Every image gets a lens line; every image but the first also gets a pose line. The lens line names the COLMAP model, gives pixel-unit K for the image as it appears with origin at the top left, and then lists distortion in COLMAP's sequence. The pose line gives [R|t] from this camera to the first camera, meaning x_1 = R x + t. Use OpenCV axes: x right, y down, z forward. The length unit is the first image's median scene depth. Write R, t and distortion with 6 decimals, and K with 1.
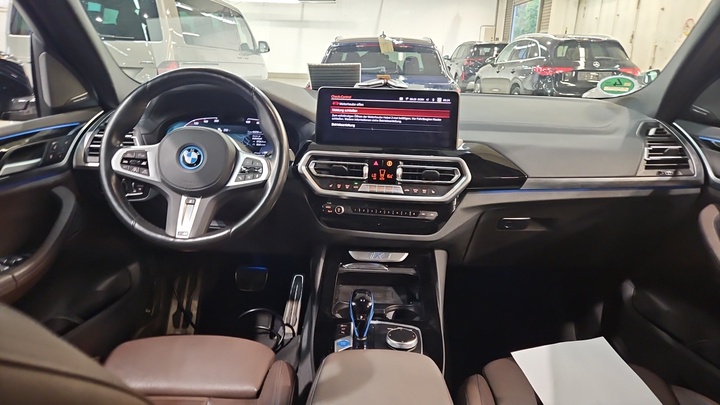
lens RADIAL K [[494.8, 0, 362.1], [0, 494.8, 204.0], [0, 0, 1]] dist [0.013146, 0.002221]
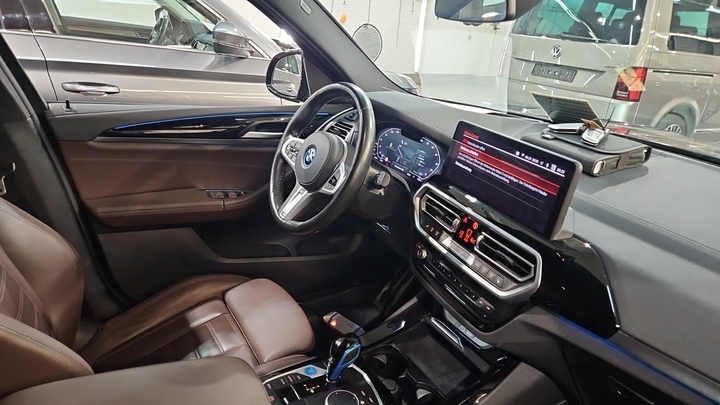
lens RADIAL K [[494.8, 0, 361.7], [0, 494.8, 201.2], [0, 0, 1]] dist [0.013146, 0.002221]
pose [[0.511712, 0.317208, -0.798455, 0.593672], [-0.312811, 0.934347, 0.170721, -0.198991], [0.800187, 0.162405, 0.577343, 0.373901]]
